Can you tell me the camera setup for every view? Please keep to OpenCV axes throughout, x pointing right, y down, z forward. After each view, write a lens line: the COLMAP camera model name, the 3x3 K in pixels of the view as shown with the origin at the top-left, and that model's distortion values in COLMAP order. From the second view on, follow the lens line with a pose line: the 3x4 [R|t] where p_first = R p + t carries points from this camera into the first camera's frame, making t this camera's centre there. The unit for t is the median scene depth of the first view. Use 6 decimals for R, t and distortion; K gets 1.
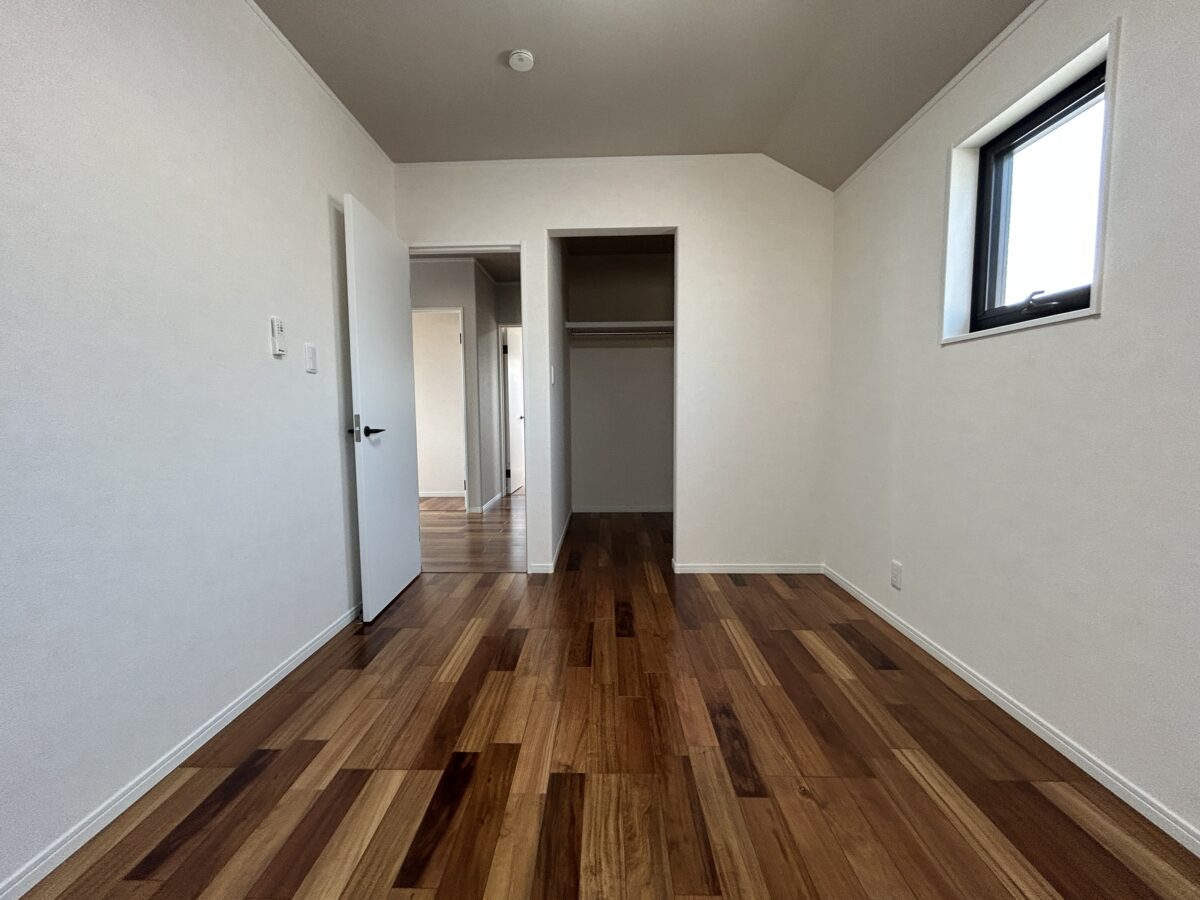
lens RADIAL K [[489.0, 0, 590.1], [0, 489.0, 448.7], [0, 0, 1]] dist [0.000102, 0.000776]
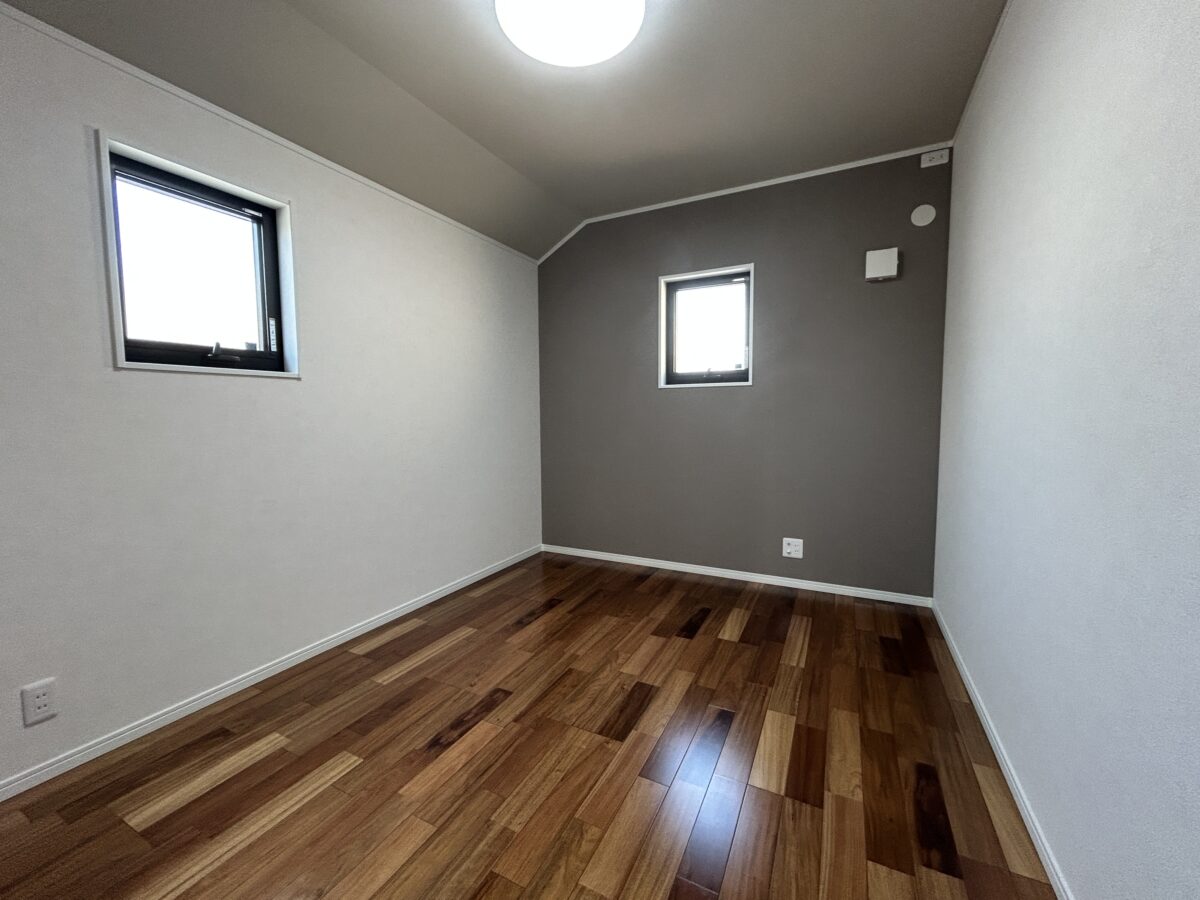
lens RADIAL K [[489.0, 0, 590.1], [0, 489.0, 448.7], [0, 0, 1]] dist [0.000102, 0.000776]
pose [[-0.904474, -0.015524, 0.426246, -0.446930], [0.049701, 0.988694, 0.141471, -0.190733], [-0.423623, 0.149141, -0.893477, 1.763818]]
